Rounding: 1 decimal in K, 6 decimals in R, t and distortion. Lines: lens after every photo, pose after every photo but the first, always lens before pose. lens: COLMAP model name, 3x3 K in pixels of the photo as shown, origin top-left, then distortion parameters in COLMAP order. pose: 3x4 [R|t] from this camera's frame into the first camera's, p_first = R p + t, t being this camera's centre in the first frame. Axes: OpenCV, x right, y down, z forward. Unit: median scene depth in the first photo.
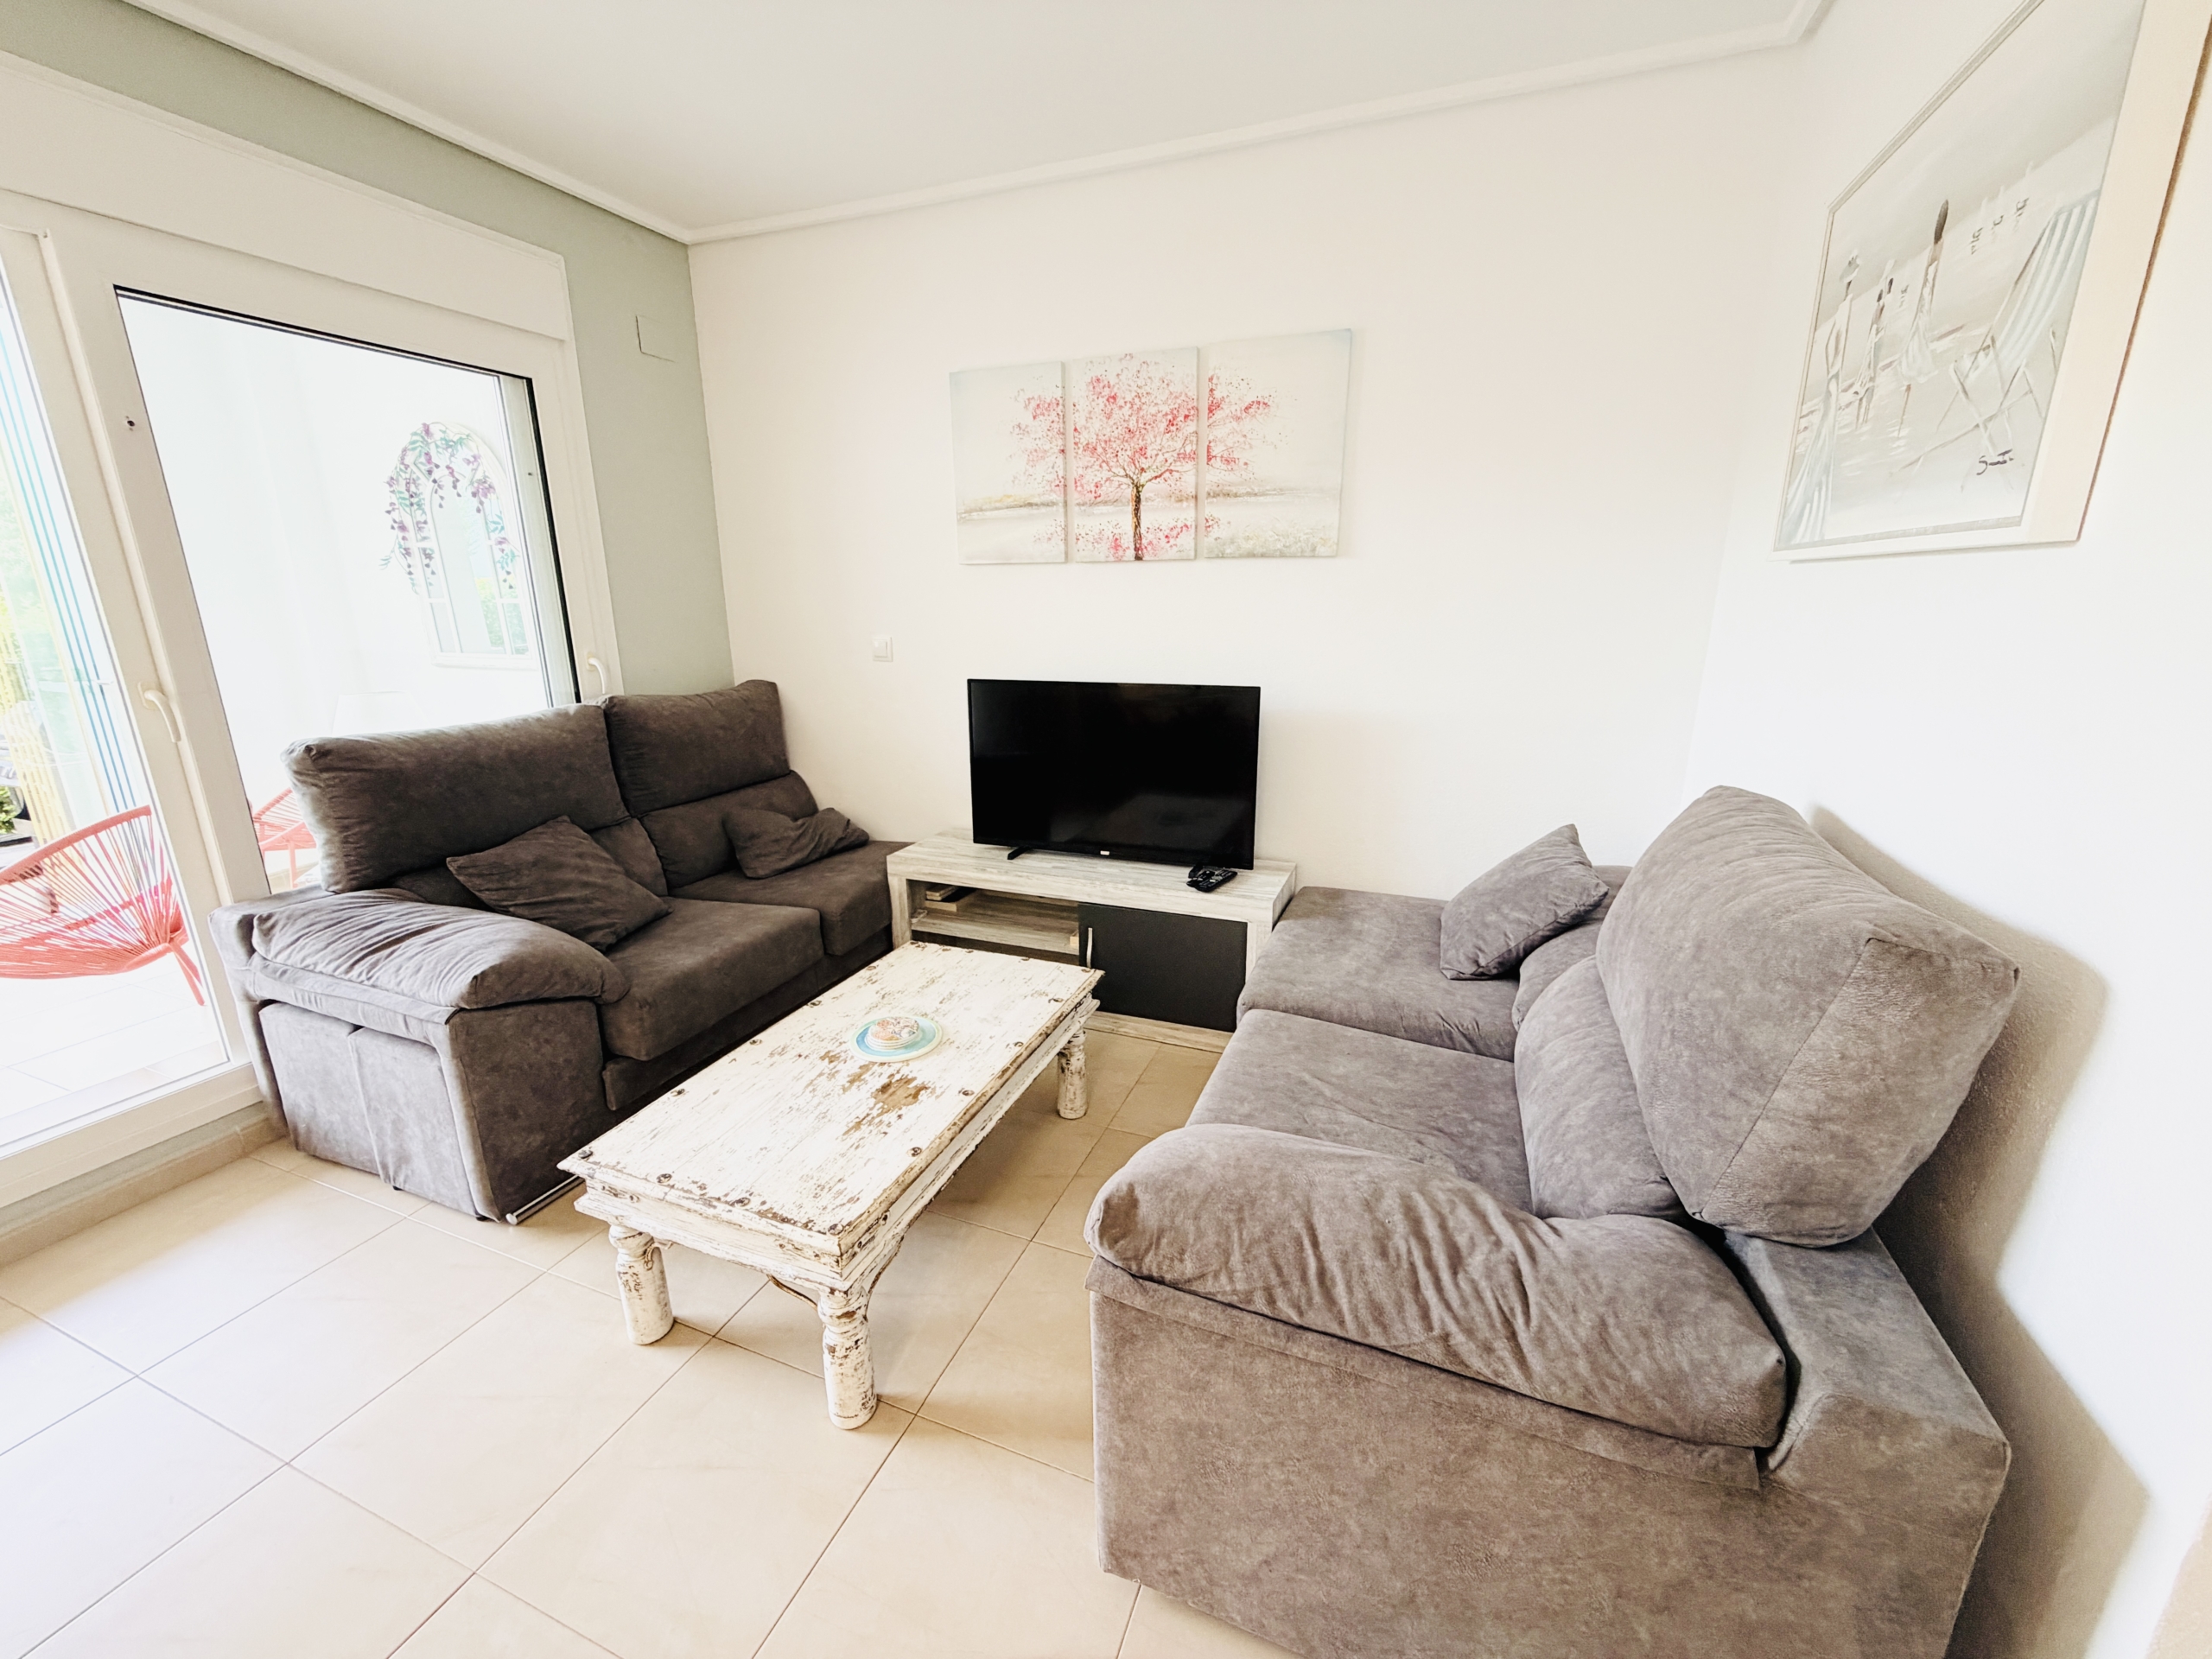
lens RADIAL K [[881.2, 0, 1104.1], [0, 881.2, 829.0], [0, 0, 1]] dist [-0.001232, 0.000286]
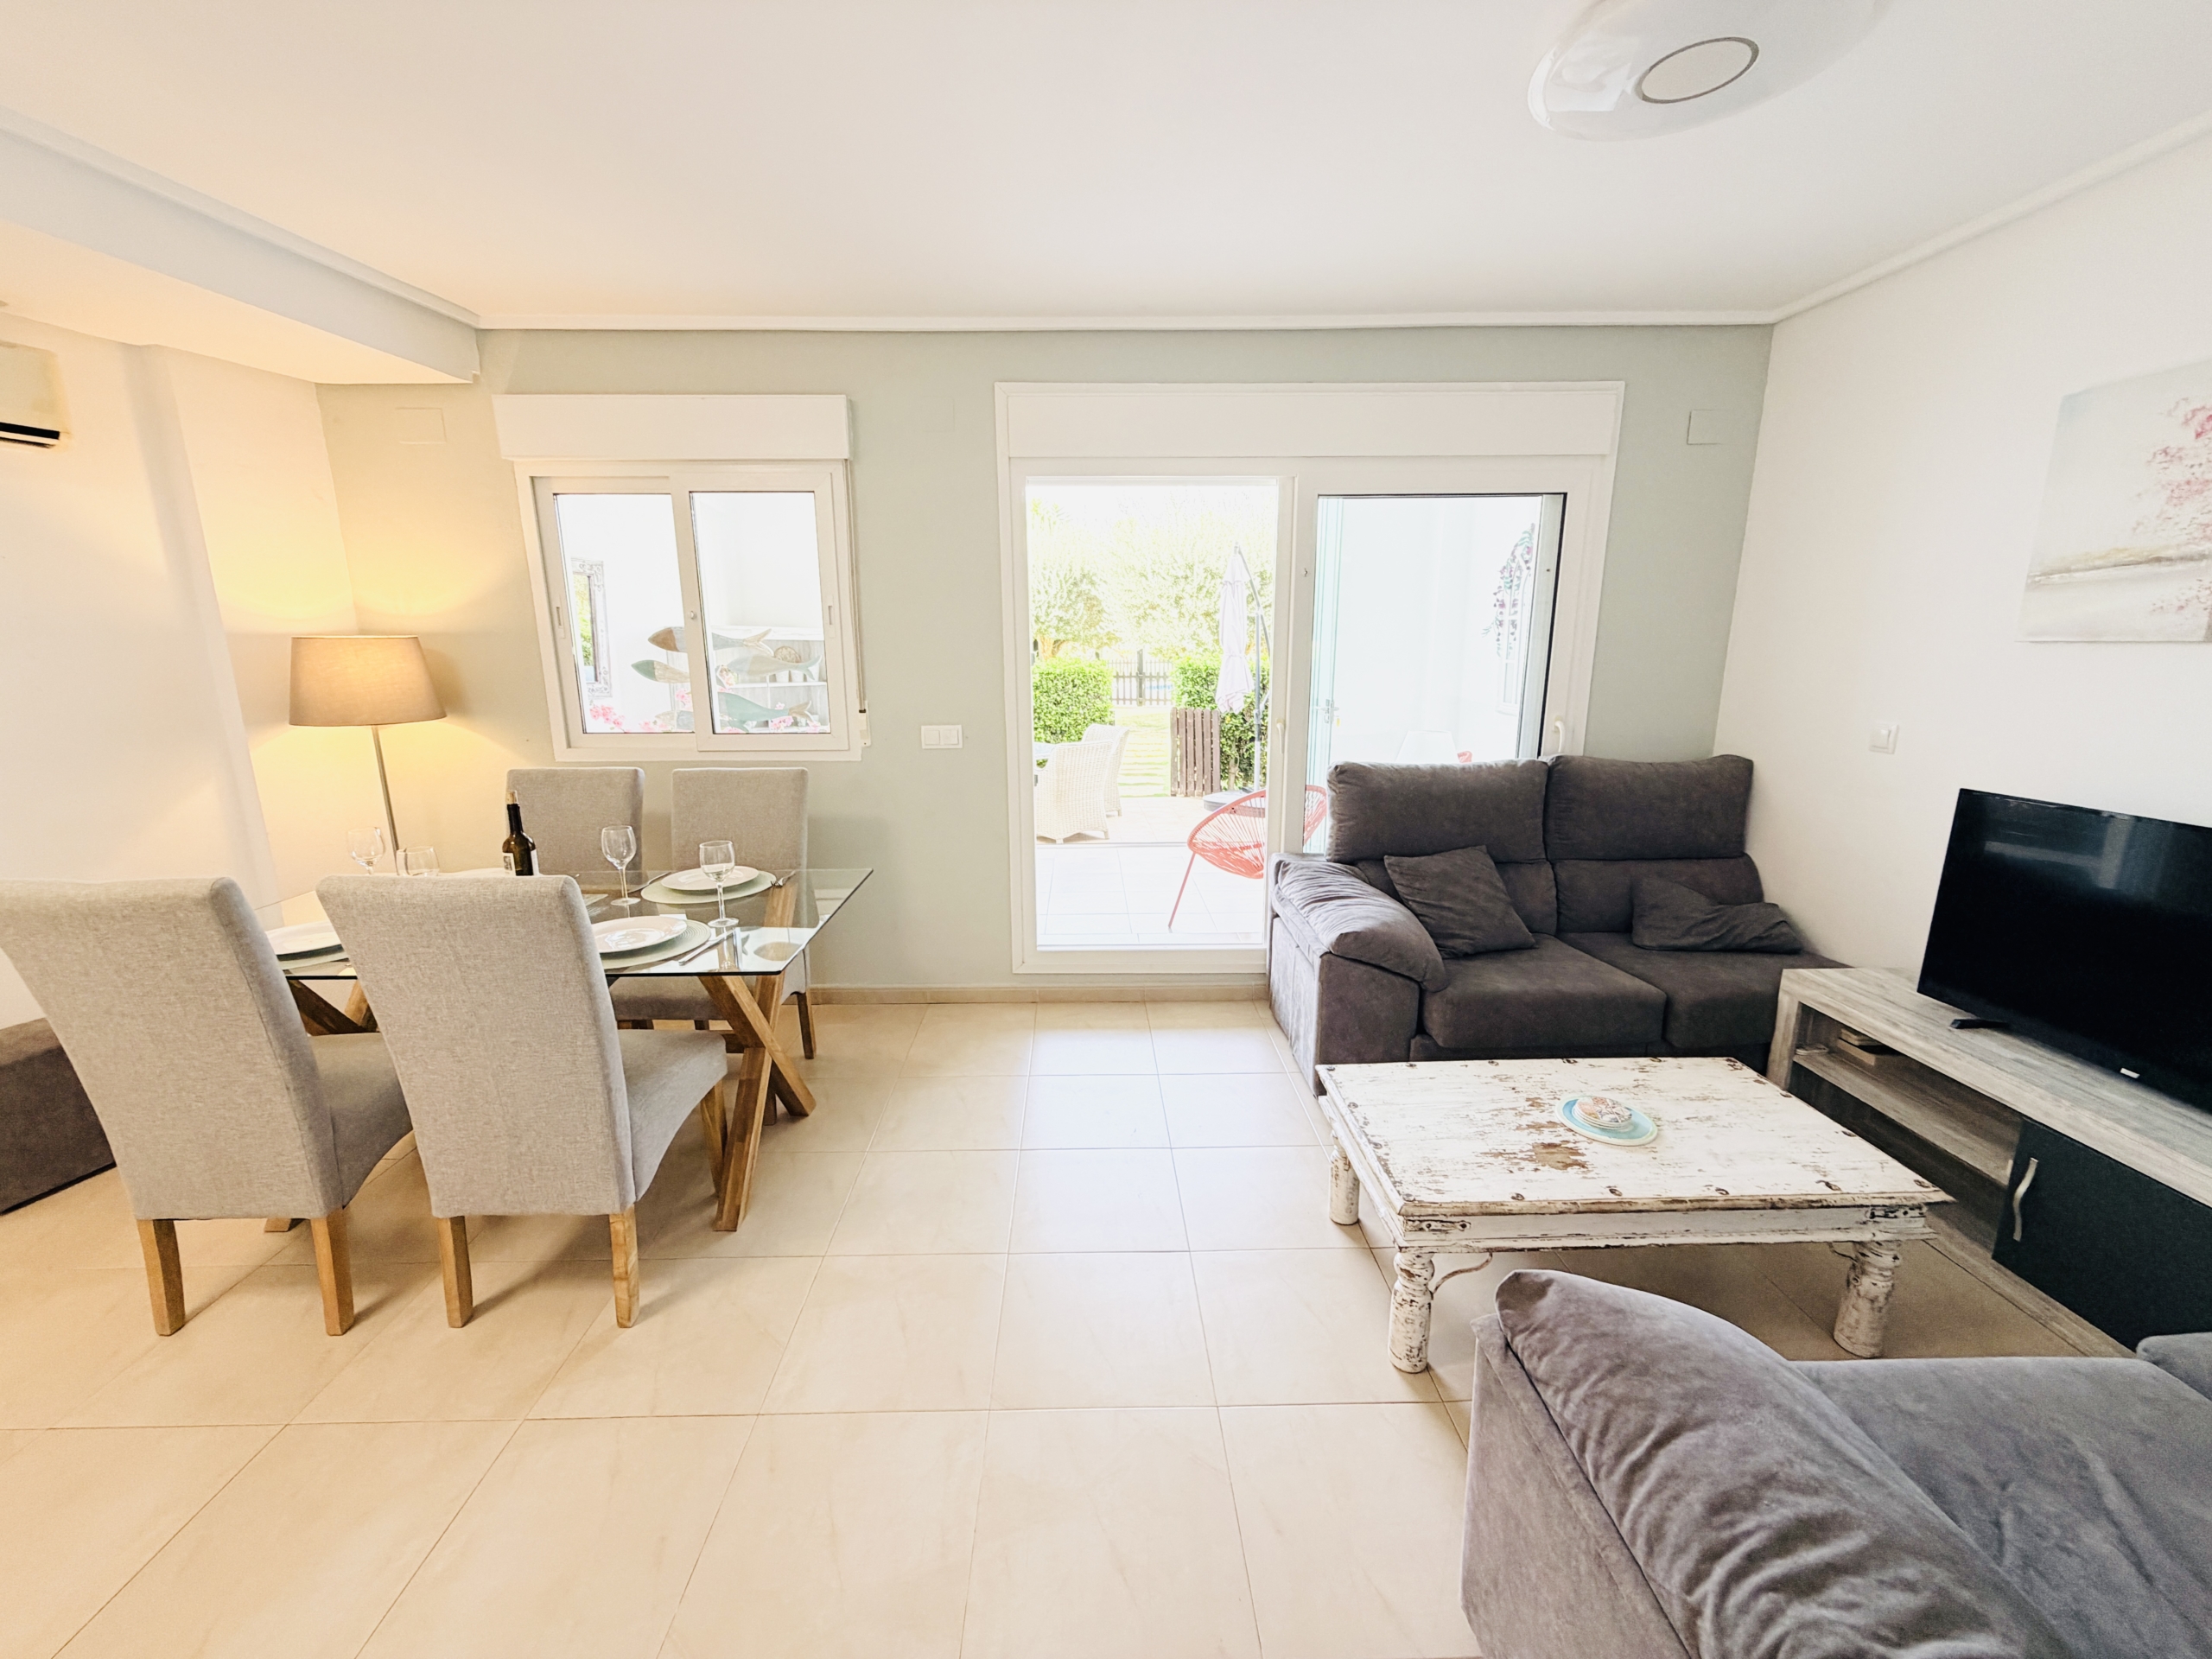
lens RADIAL K [[881.2, 0, 1098.1], [0, 881.2, 828.6], [0, 0, 1]] dist [-0.001232, 0.000286]
pose [[0.387222, 0.194998, -0.901130, 0.338177], [-0.233444, 0.966266, 0.108780, -0.054298], [0.891943, 0.168241, 0.419680, -0.009105]]
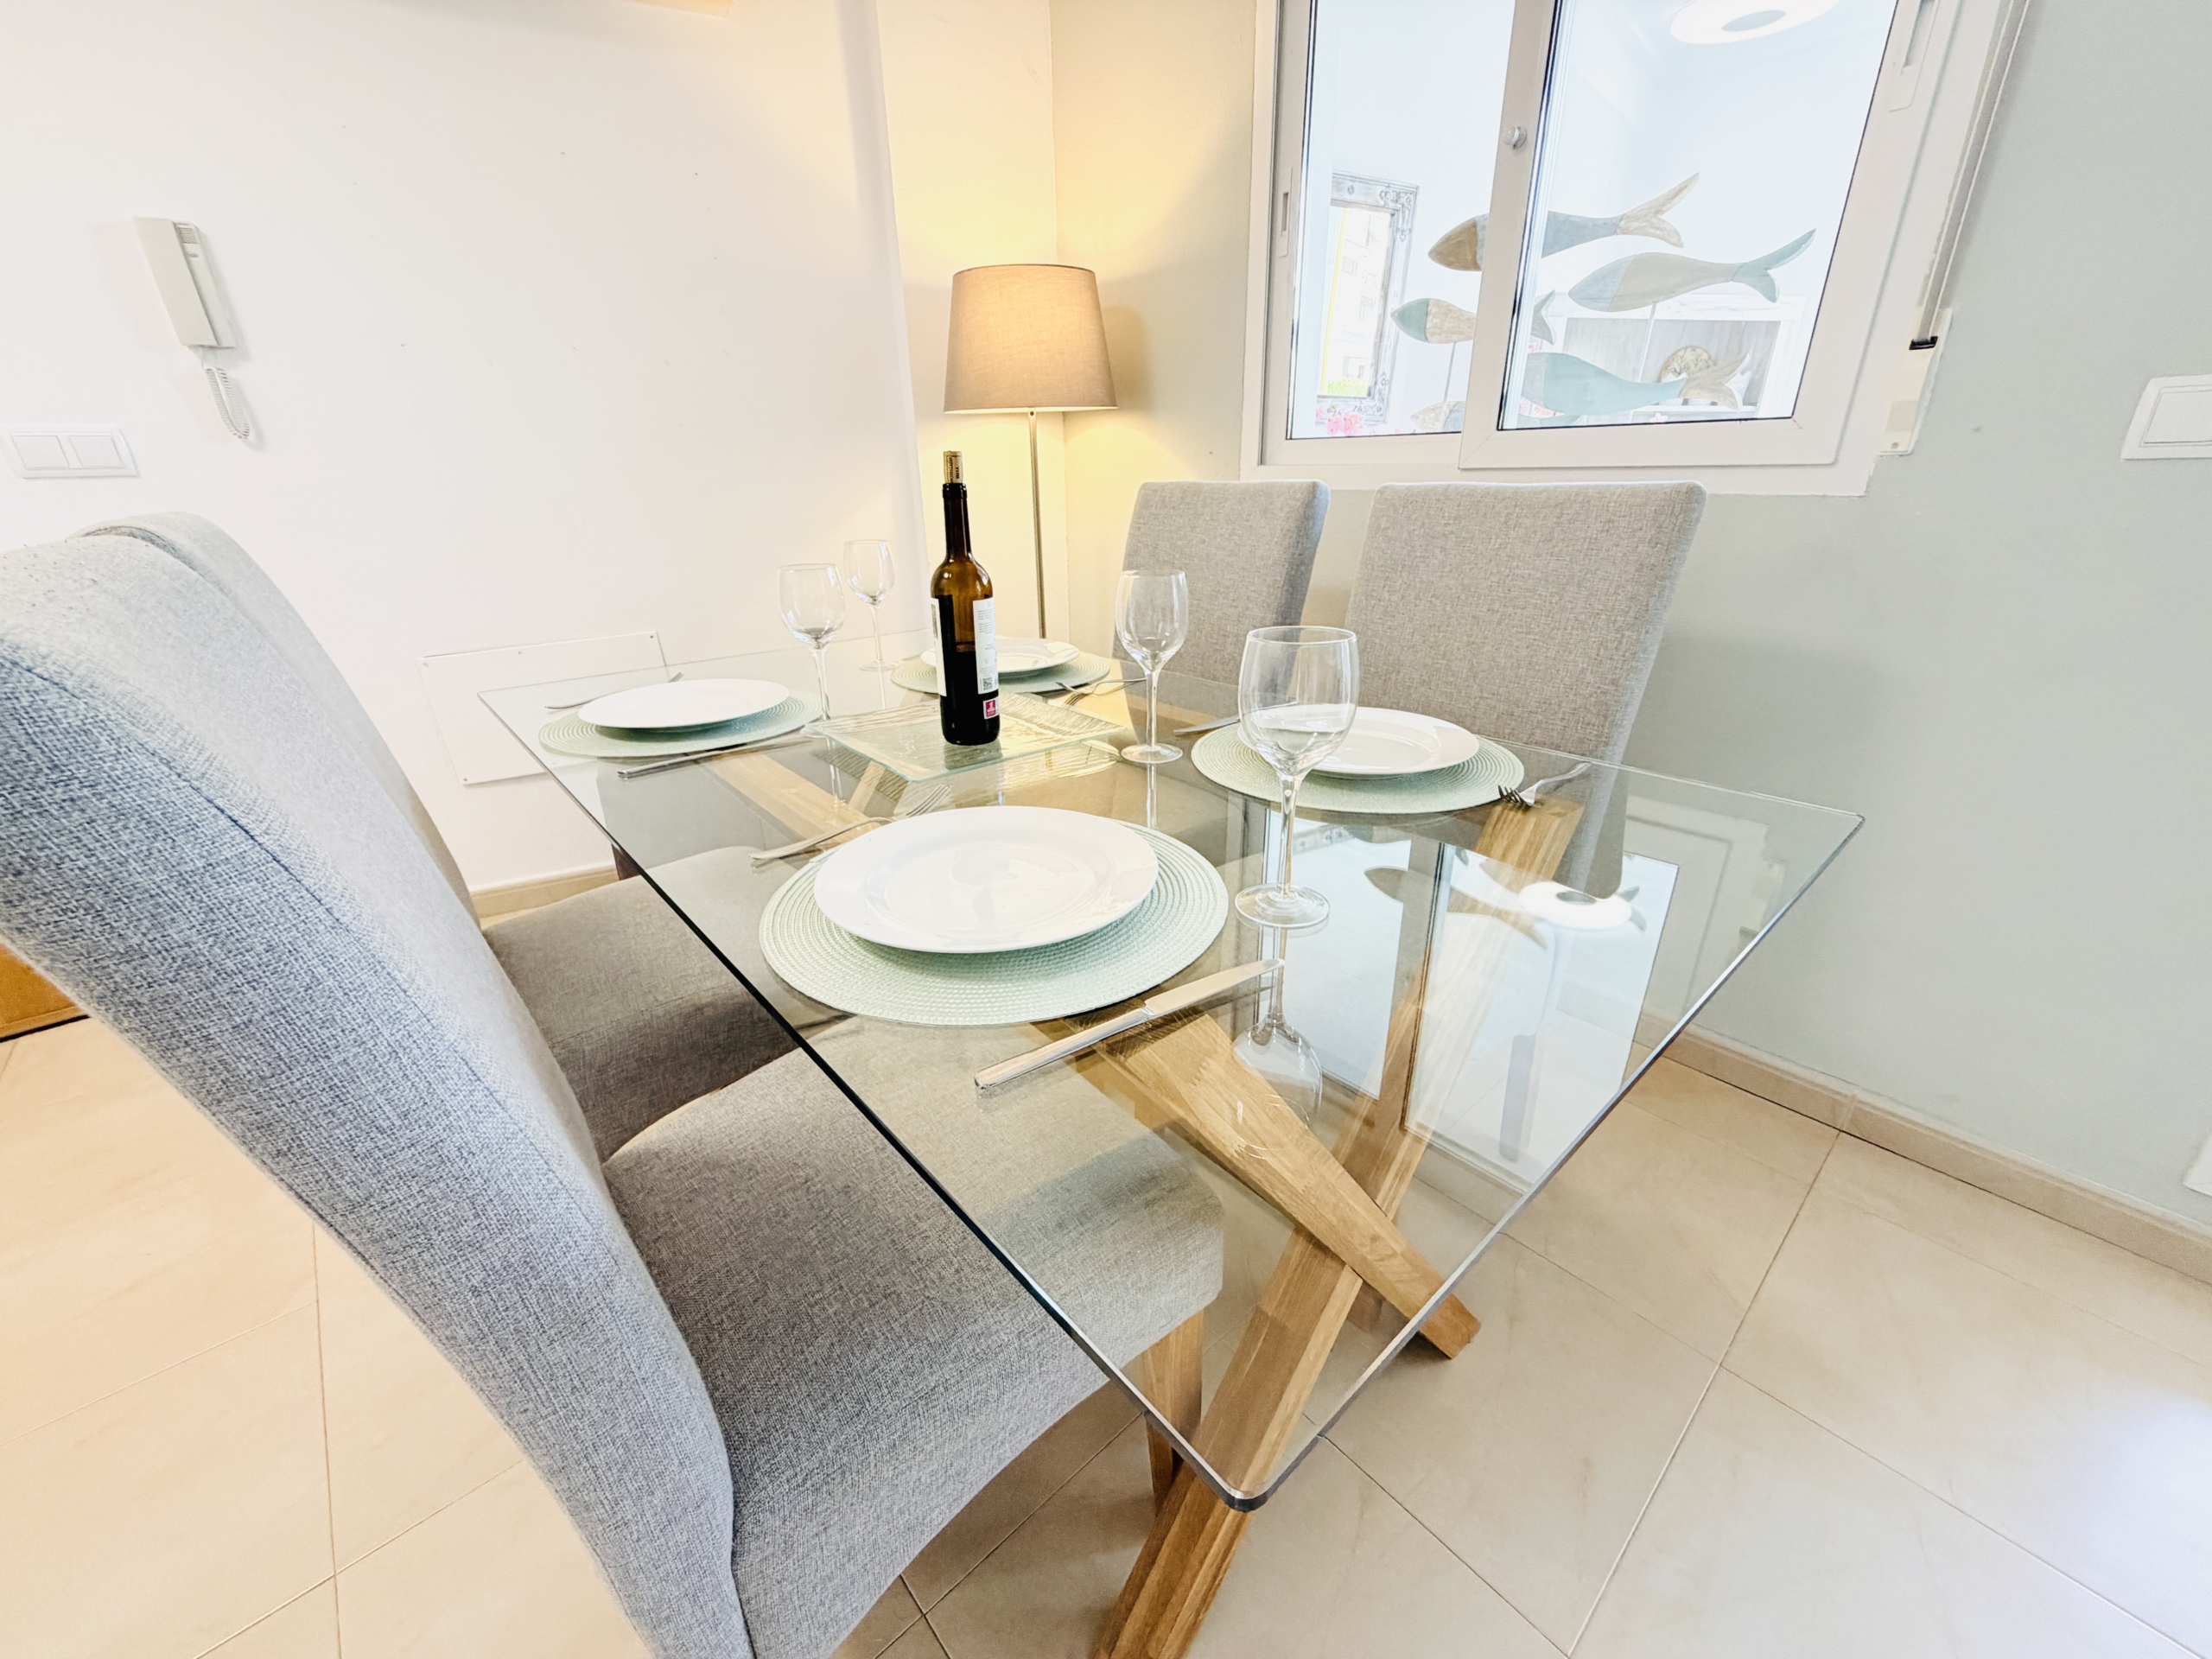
lens RADIAL K [[881.2, 0, 1103.9], [0, 881.2, 831.8], [0, 0, 1]] dist [-0.001232, 0.000286]
pose [[-0.454018, 0.352268, -0.818398, -0.459255], [-0.207952, 0.851262, 0.481778, 0.107322], [0.866385, 0.388923, -0.313234, 0.083788]]
